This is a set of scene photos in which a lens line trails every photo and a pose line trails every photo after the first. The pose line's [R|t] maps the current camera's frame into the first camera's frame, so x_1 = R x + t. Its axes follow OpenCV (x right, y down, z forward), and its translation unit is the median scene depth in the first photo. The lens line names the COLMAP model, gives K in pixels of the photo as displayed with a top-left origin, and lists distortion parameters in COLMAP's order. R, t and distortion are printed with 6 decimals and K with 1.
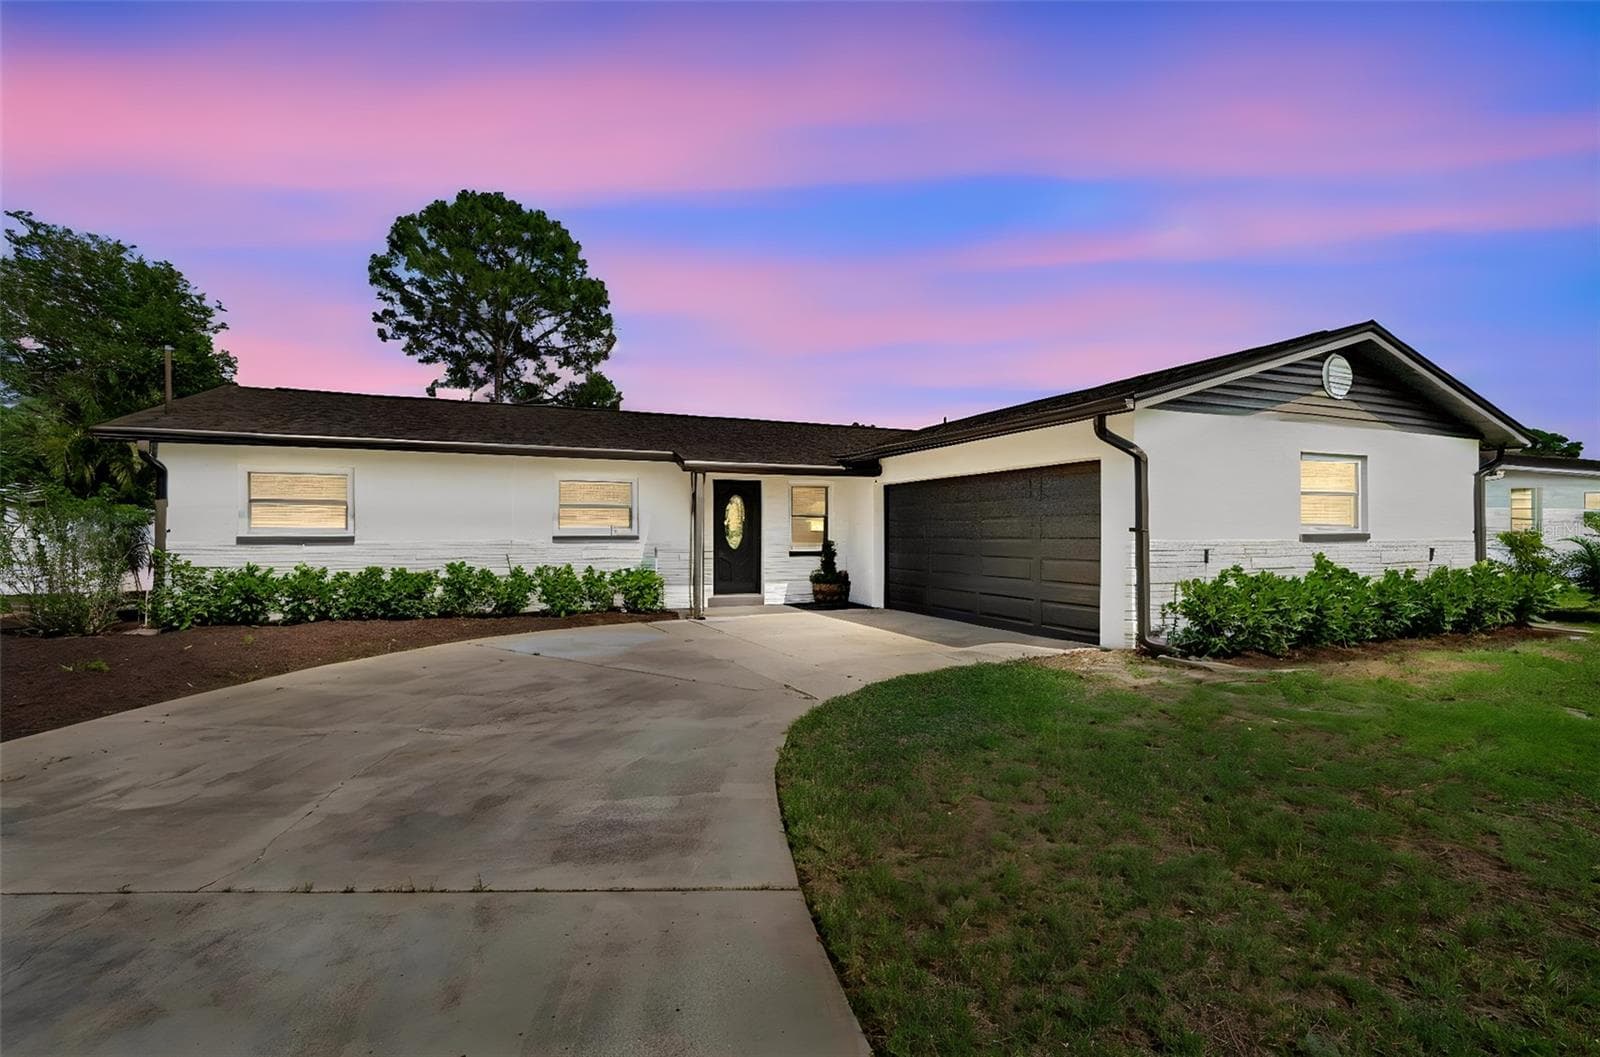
lens RADIAL K [[705.6, 0, 793.9], [0, 705.6, 523.7], [0, 0, 1]] dist [0.002445, 0.000226]
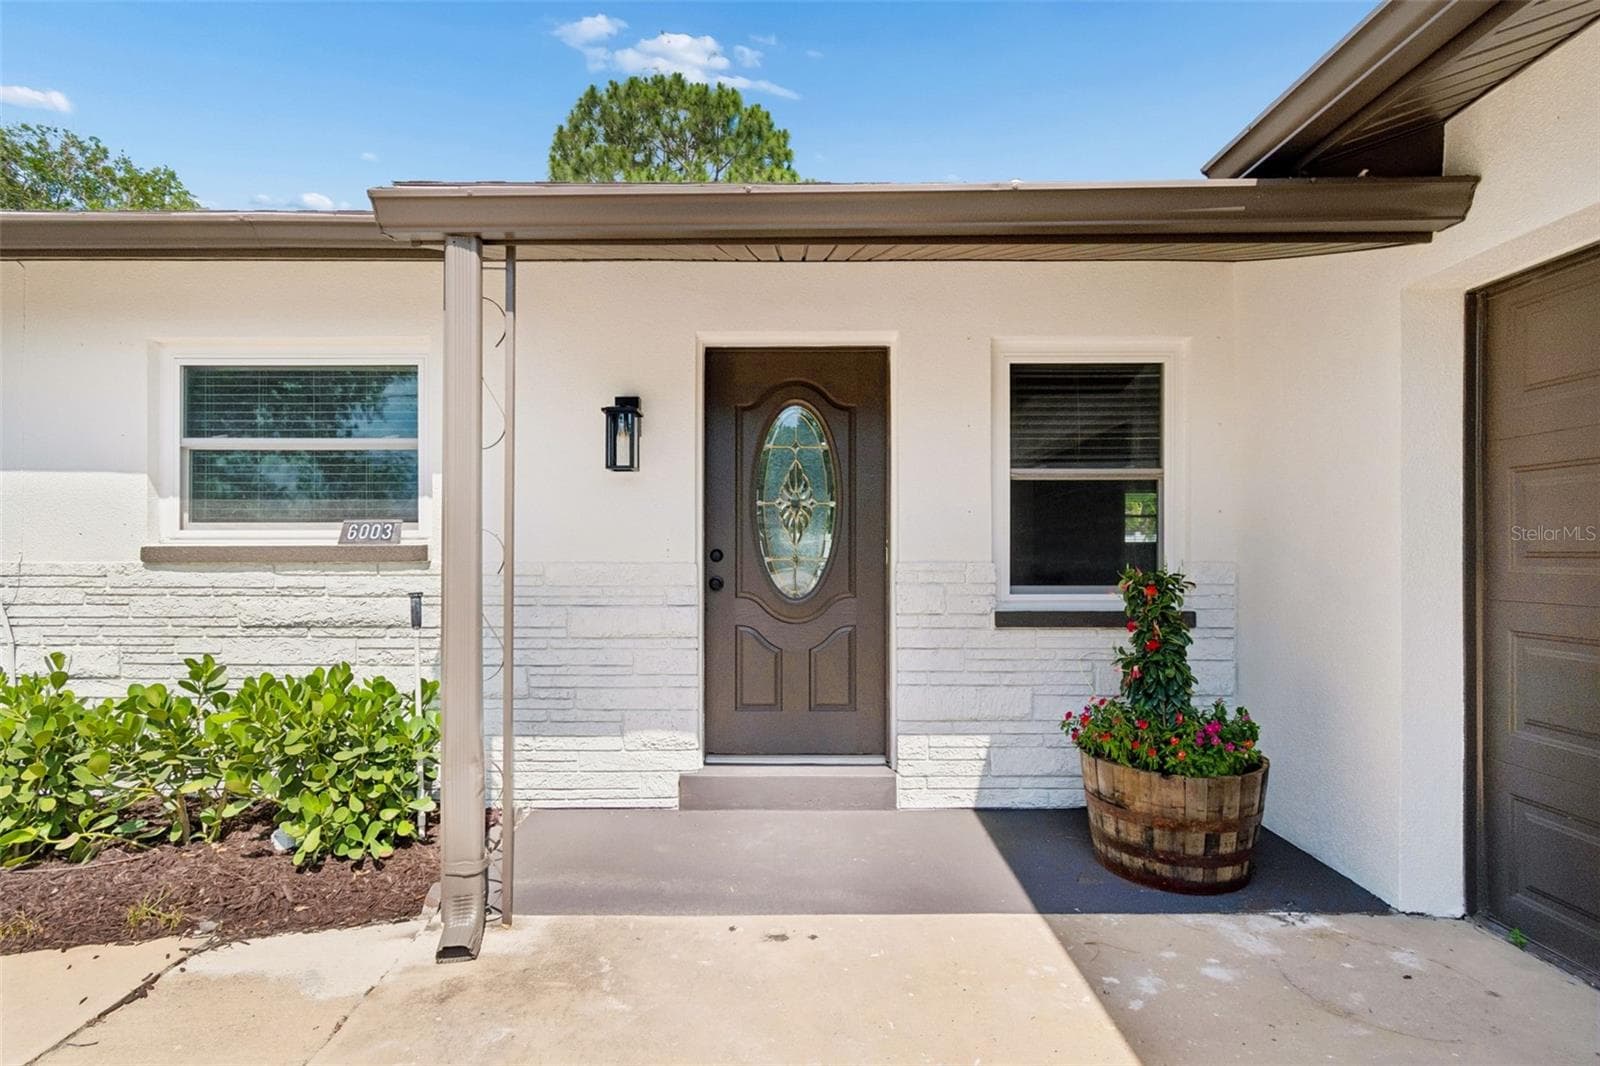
lens RADIAL K [[800.9, 0, 792.2], [0, 800.9, 532.9], [0, 0, 1]] dist [-0.001094, -0.000331]
pose [[0.915803, -0.003938, -0.401609, 0.047762], [0.002153, 0.999986, -0.004897, 0.013189], [0.401622, 0.003620, 0.915798, 0.753687]]
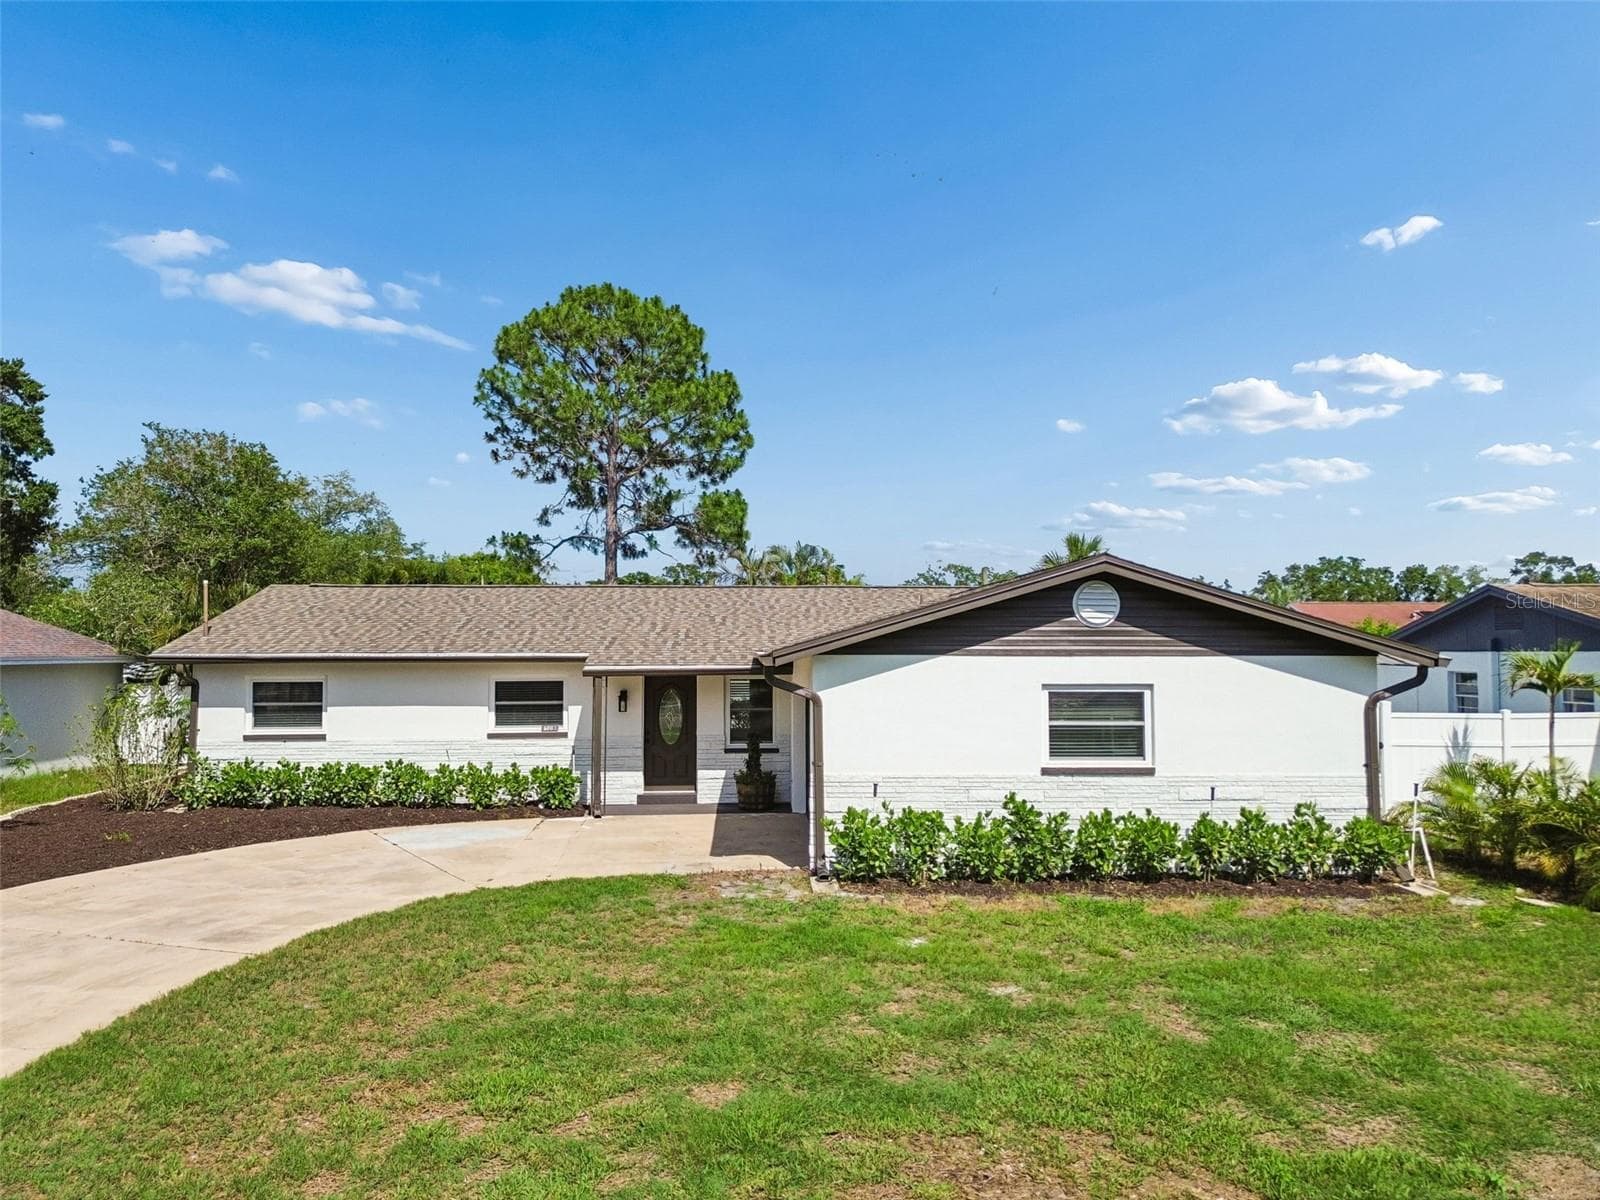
lens RADIAL K [[1129.3, 0, 802.8], [0, 1129.3, 596.5], [0, 0, 1]] dist [0.072028, -0.074524]
pose [[0.935713, -0.015252, -0.352432, 0.695148], [0.003724, 0.999436, -0.033365, -0.125608], [0.352742, 0.029908, 0.935242, -0.449082]]
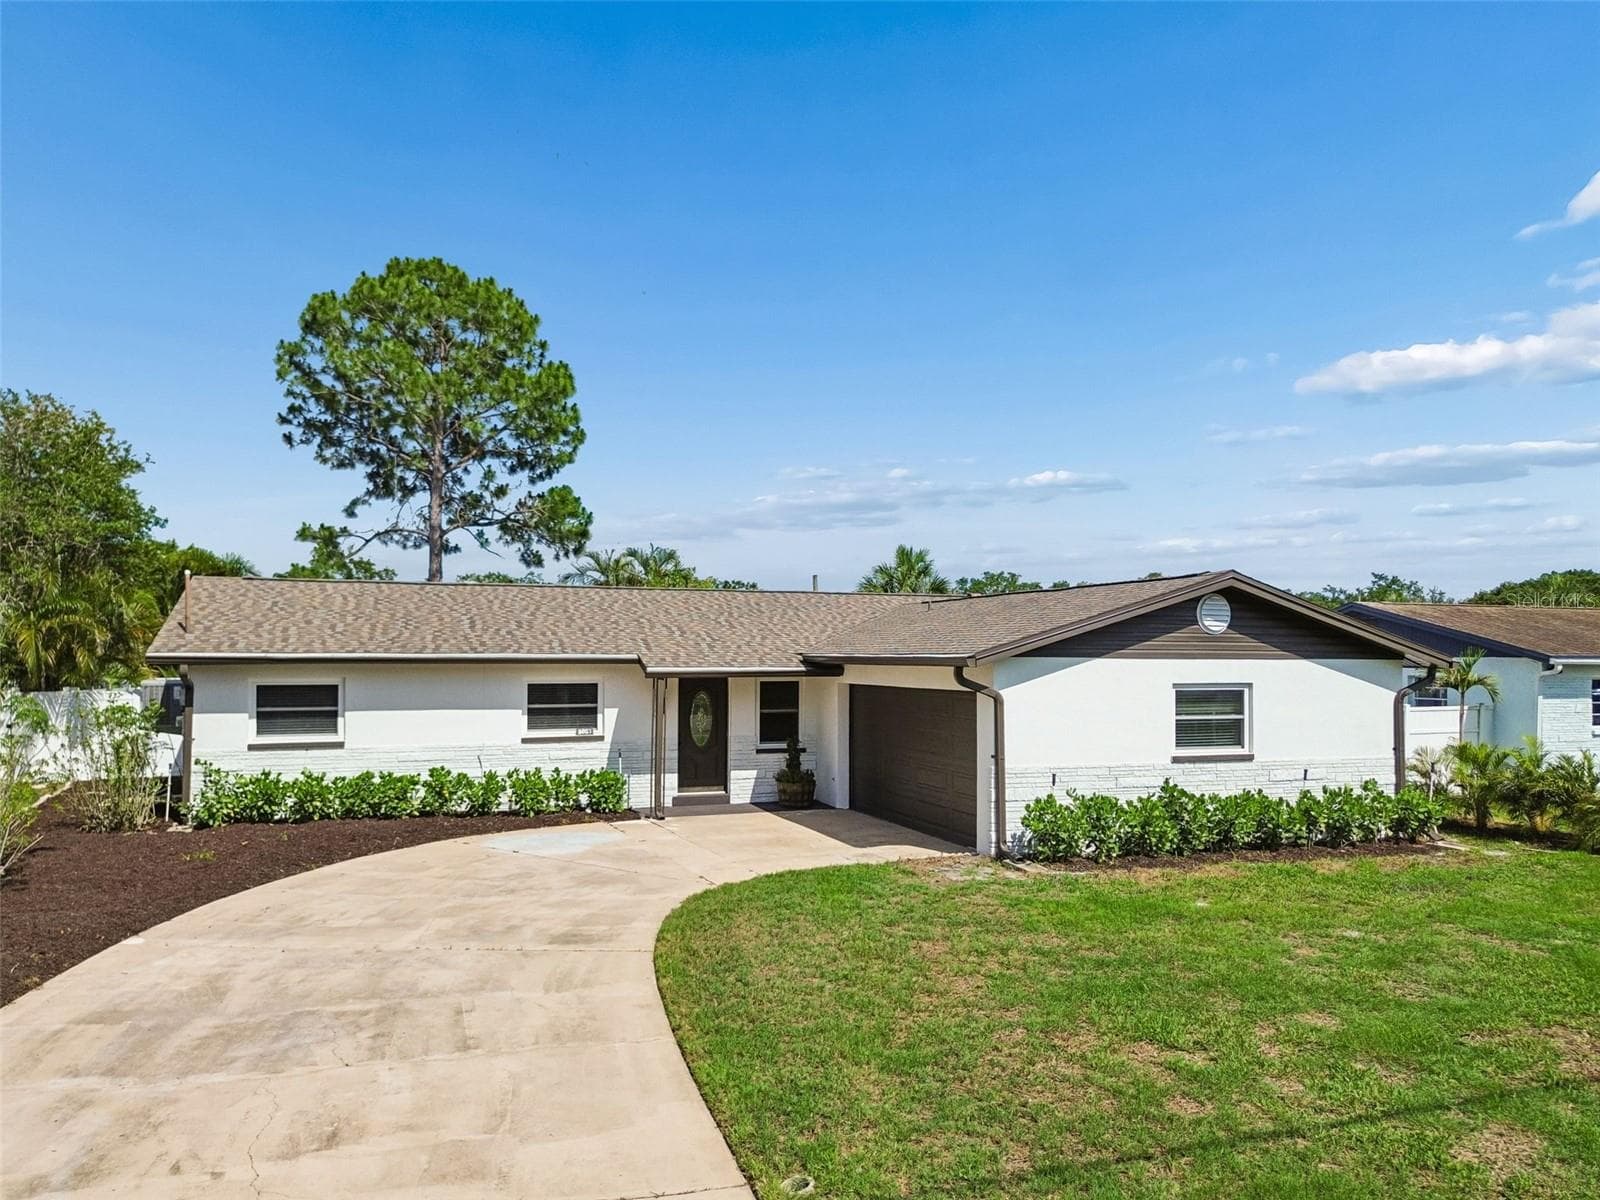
lens RADIAL K [[1149.1, 0, 804.0], [0, 1149.1, 624.3], [0, 0, 1]] dist [0.072175, -0.075032]
pose [[0.998249, 0.004658, -0.058960, 0.166708], [-0.005493, 0.999887, -0.013991, -0.121692], [0.058889, 0.014291, 0.998162, -0.648698]]
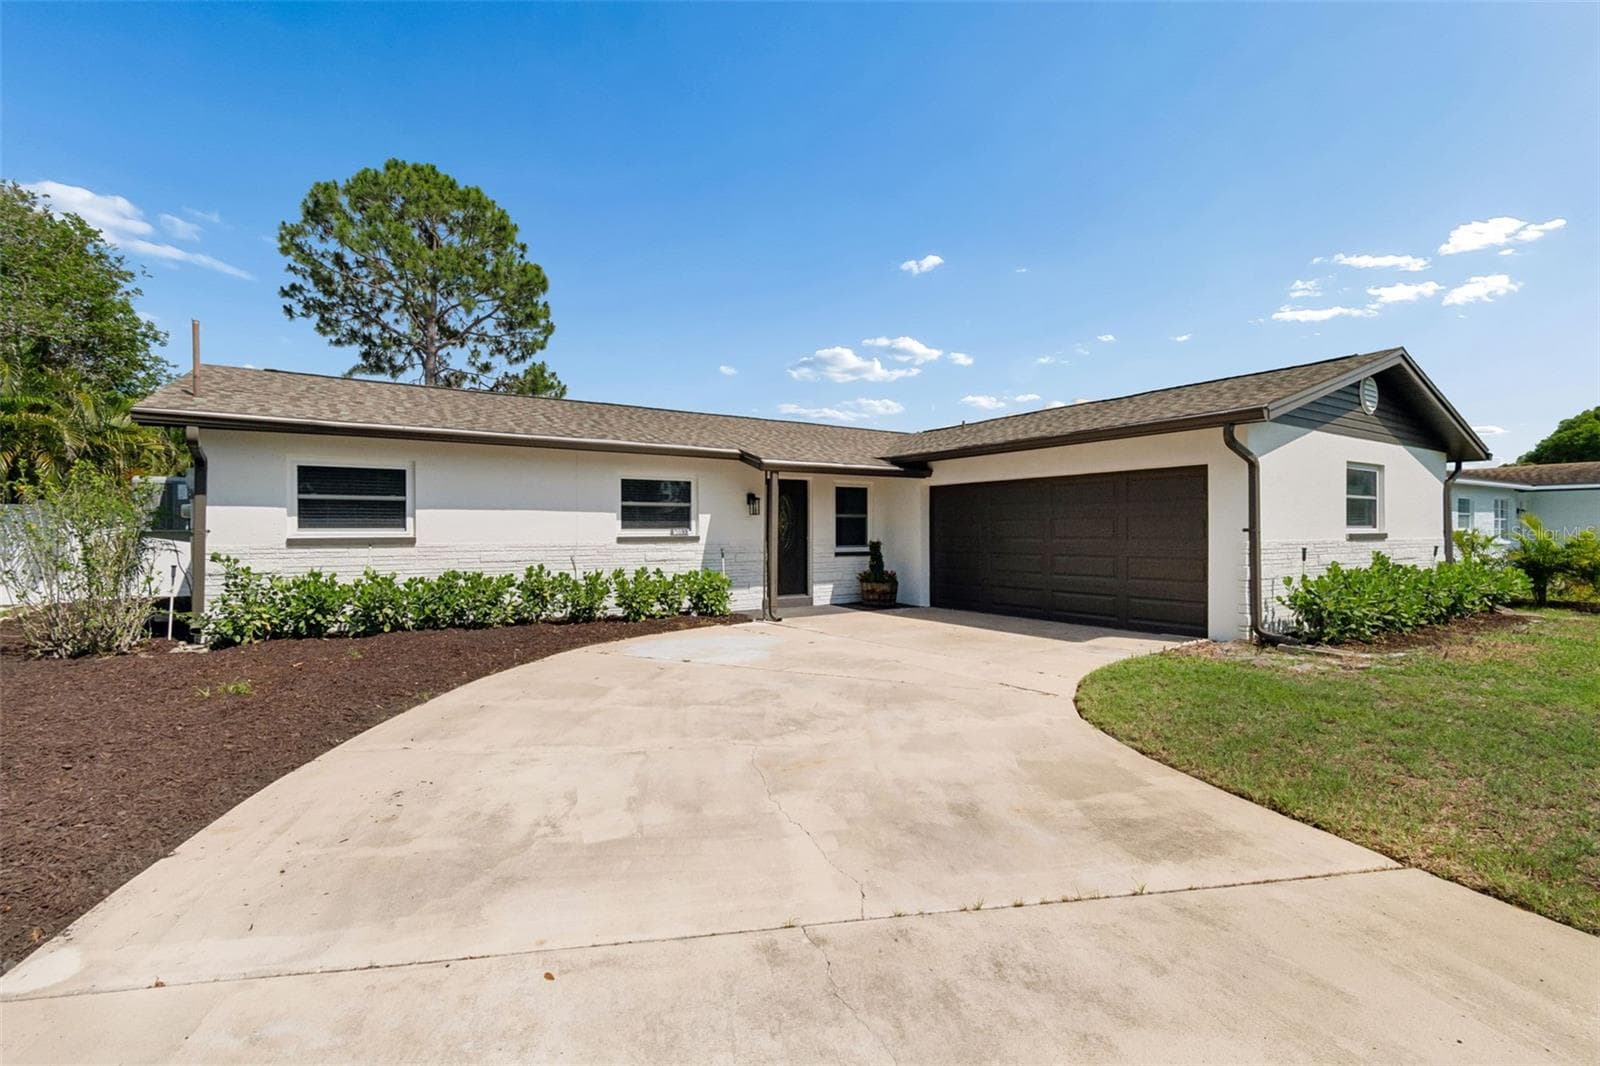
lens RADIAL K [[705.9, 0, 796.4], [0, 705.9, 523.3], [0, 0, 1]] dist [0.000389, 0.000015]
pose [[0.986512, 0.001341, 0.163684, -0.244564], [-0.001559, 0.999998, 0.001203, -0.002005], [-0.163682, -0.001442, 0.986512, 0.019414]]
